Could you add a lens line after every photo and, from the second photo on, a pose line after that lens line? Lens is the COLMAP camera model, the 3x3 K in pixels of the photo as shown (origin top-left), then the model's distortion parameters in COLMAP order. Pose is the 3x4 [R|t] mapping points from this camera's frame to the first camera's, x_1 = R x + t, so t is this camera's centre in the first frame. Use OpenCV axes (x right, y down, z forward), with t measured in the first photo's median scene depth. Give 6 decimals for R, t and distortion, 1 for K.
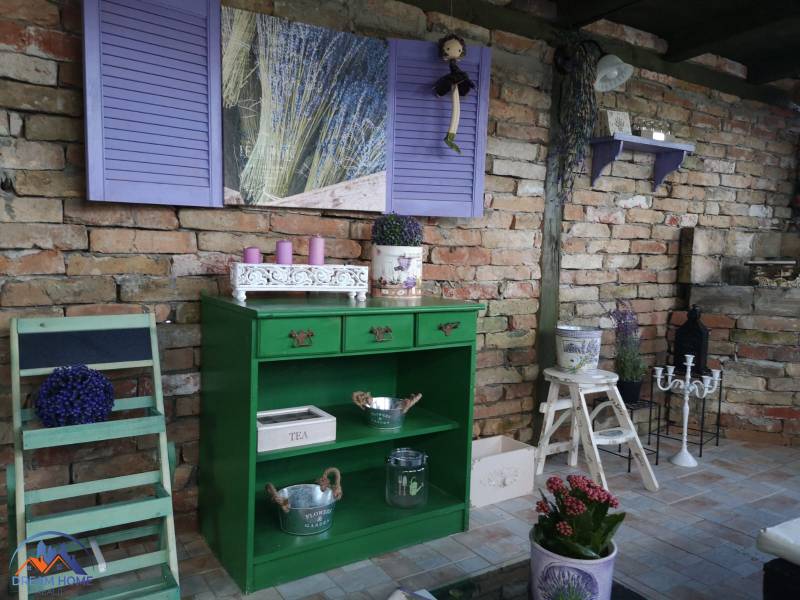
lens RADIAL K [[608.5, 0, 400.0], [0, 608.5, 300.0], [0, 0, 1]] dist [0.102682, -0.123307]
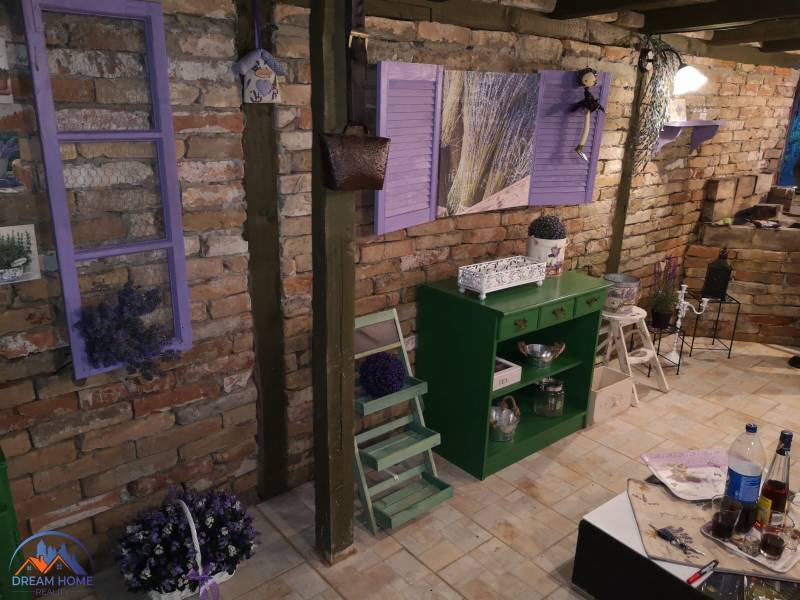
lens RADIAL K [[608.5, 0, 400.0], [0, 608.5, 300.0], [0, 0, 1]] dist [0.102682, -0.123307]
pose [[0.992641, -0.039456, 0.114489, -0.481510], [0.013287, 0.975211, 0.220879, -0.253526], [-0.120366, -0.217732, 0.968558, -0.310473]]
